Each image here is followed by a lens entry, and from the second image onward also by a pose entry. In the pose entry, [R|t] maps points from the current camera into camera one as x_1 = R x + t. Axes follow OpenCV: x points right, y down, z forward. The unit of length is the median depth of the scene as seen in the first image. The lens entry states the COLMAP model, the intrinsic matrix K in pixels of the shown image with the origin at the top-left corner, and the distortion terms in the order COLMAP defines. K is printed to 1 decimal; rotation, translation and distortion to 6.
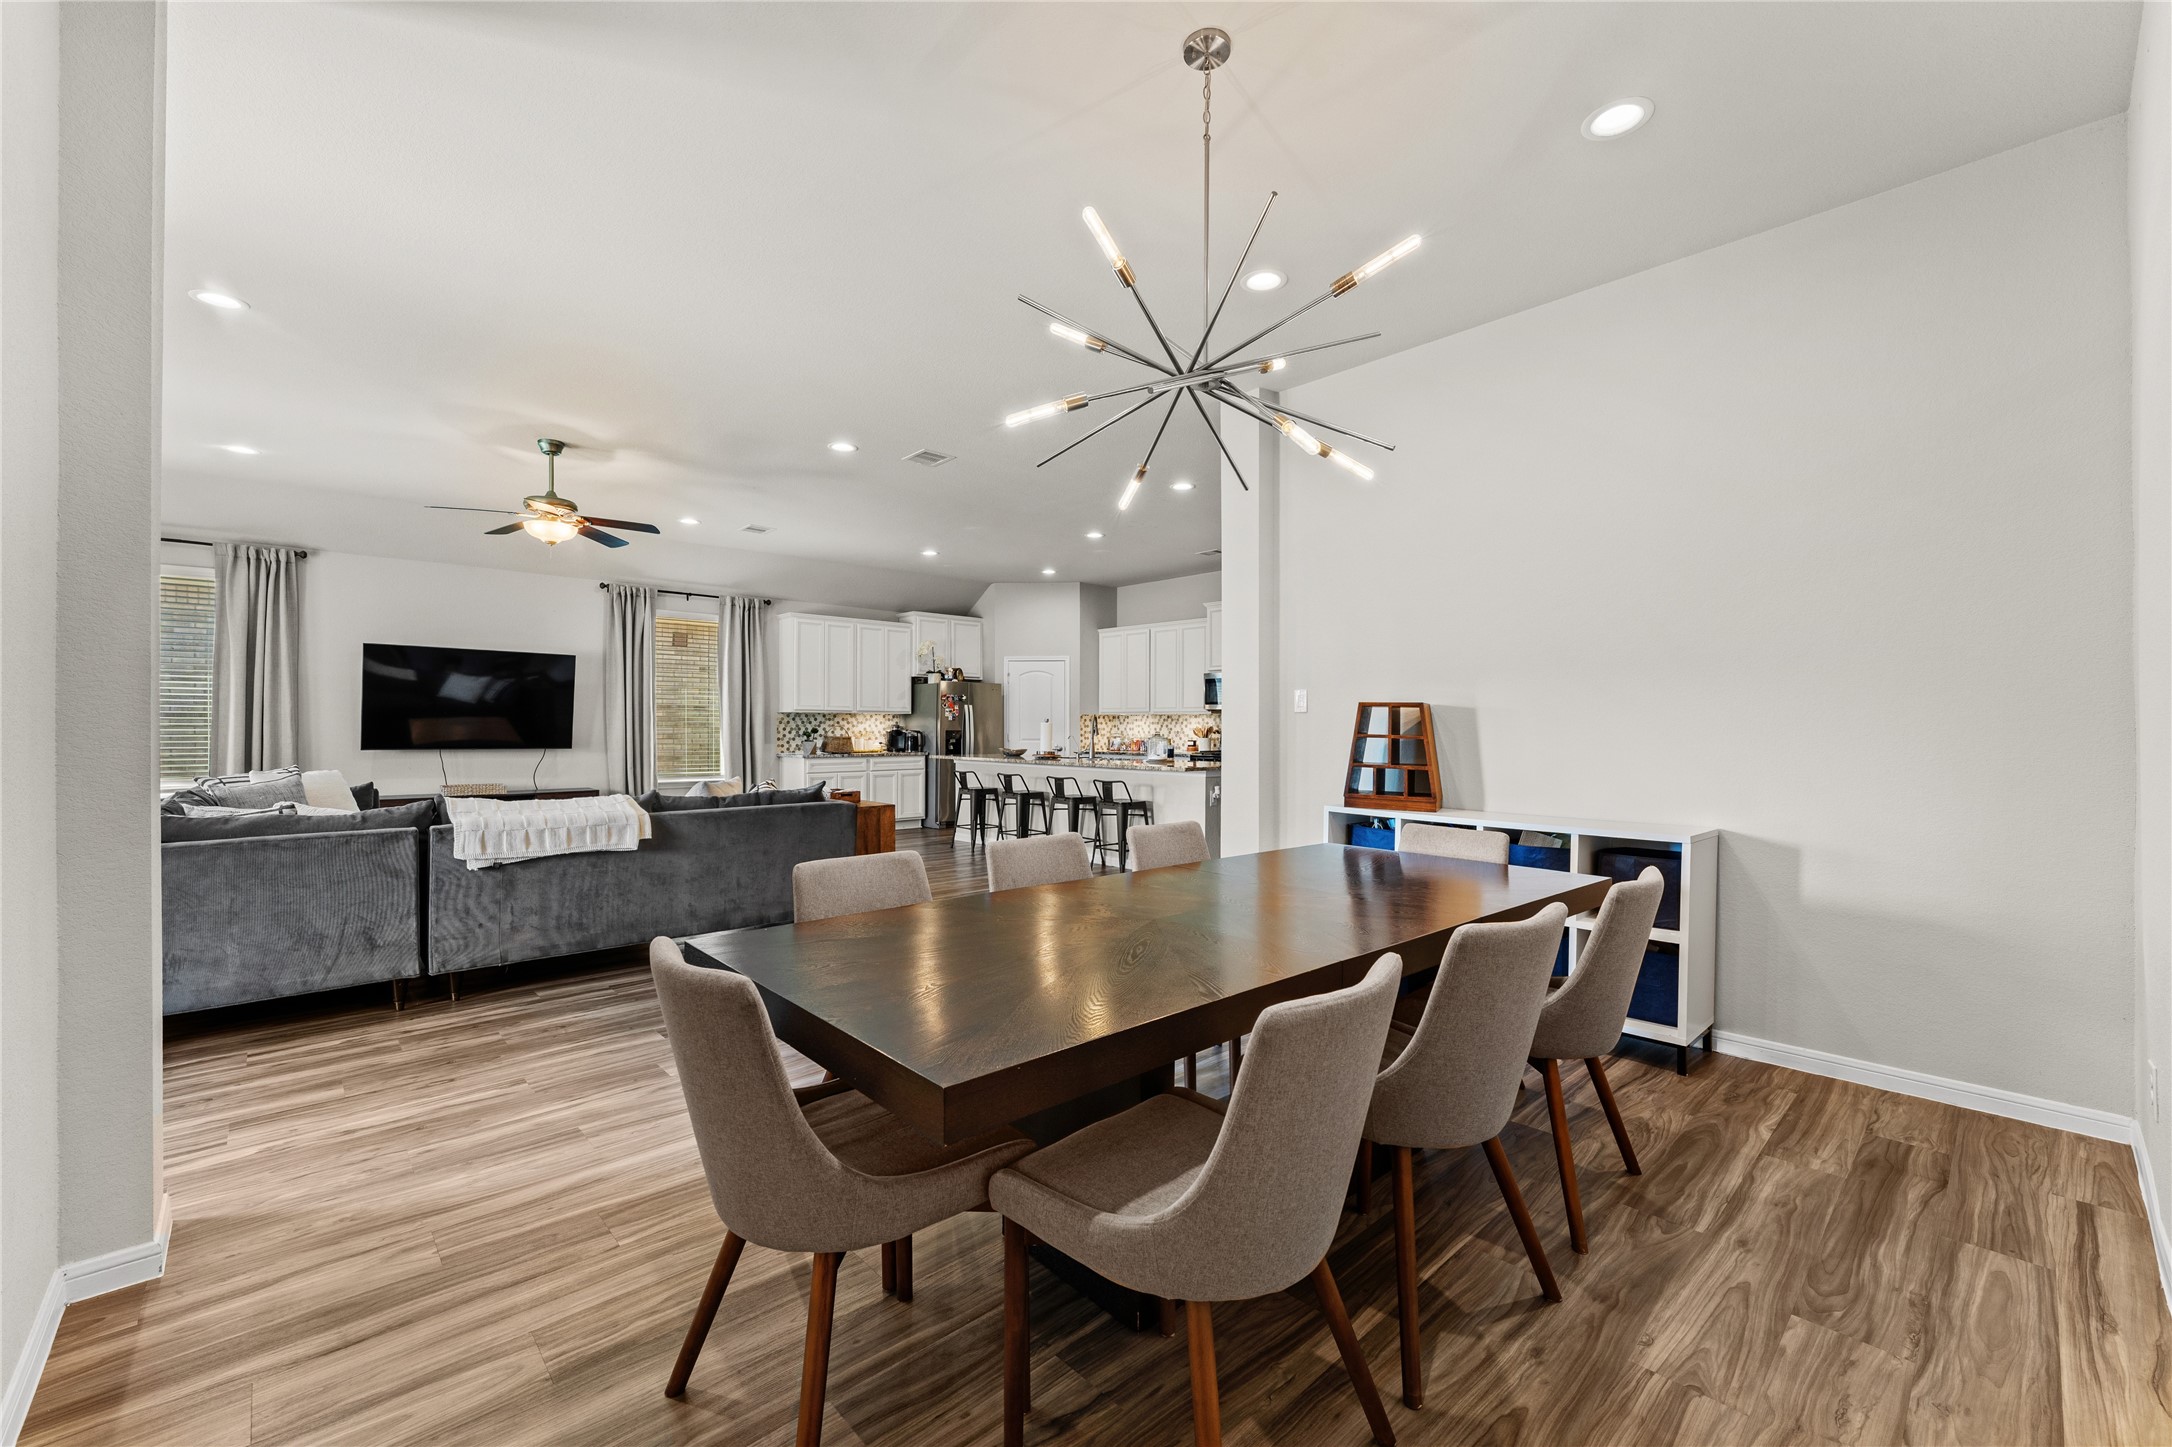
lens RADIAL K [[871.2, 0, 1084.6], [0, 871.2, 726.6], [0, 0, 1]] dist [0.000881, 0.000056]
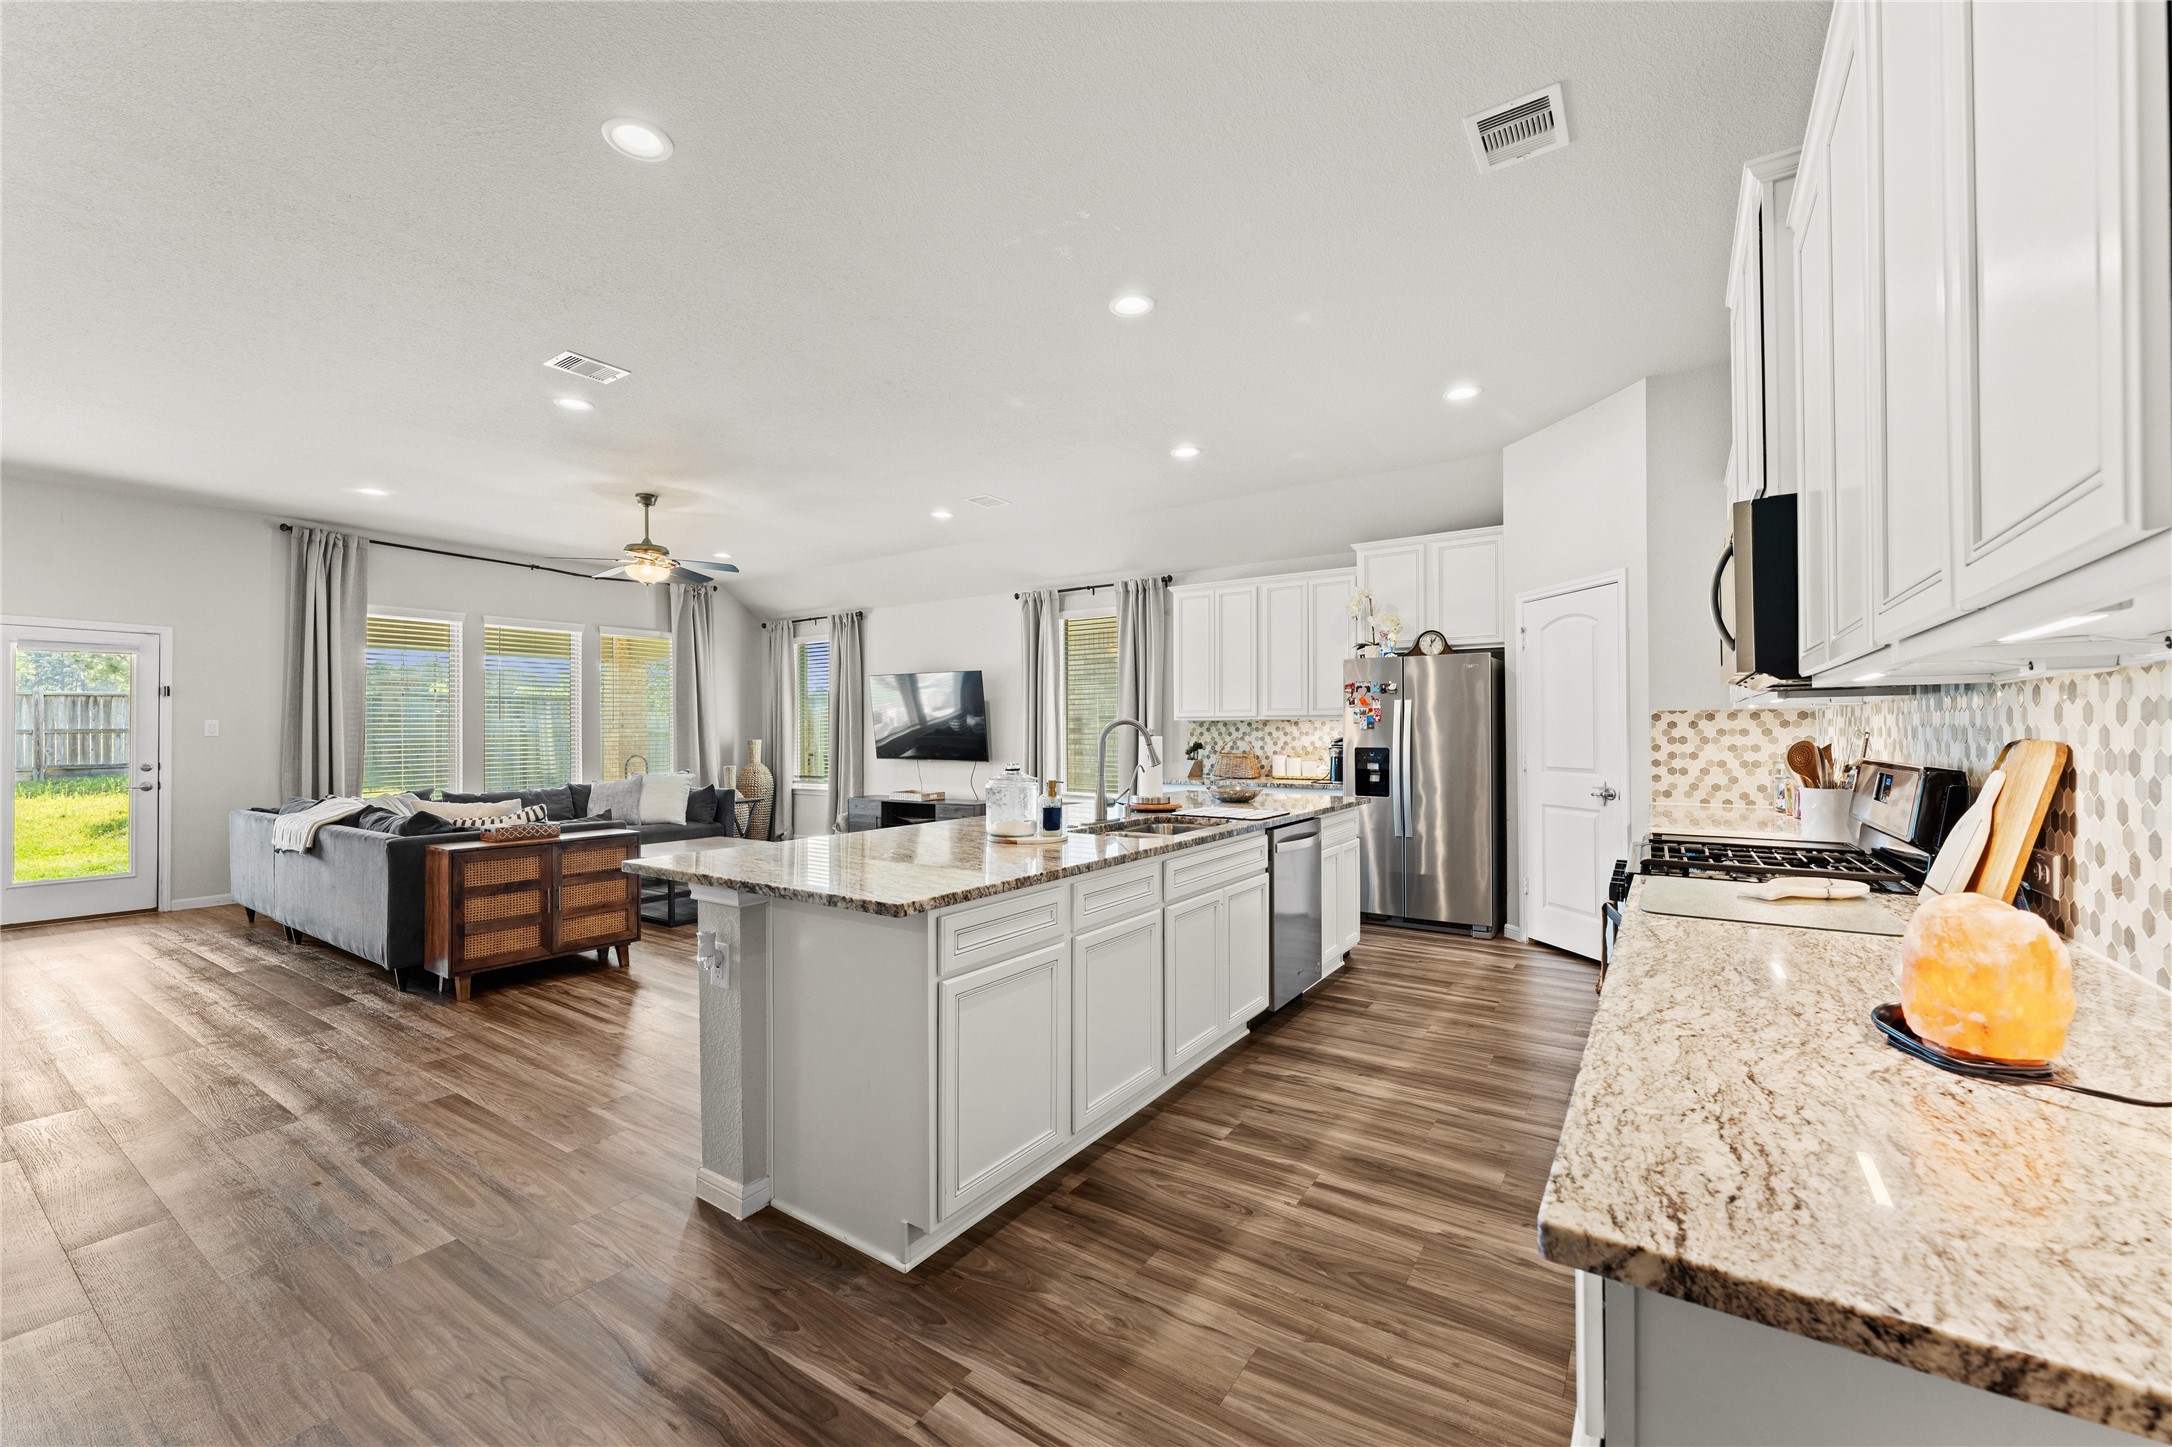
lens RADIAL K [[871.2, 0, 1082.1], [0, 871.2, 727.0], [0, 0, 1]] dist [0.000881, 0.000056]
pose [[0.218714, -0.008138, -0.975755, 0.370354], [0.007004, 0.999953, -0.006770, -0.006932], [0.975764, -0.005354, 0.218760, 0.771510]]
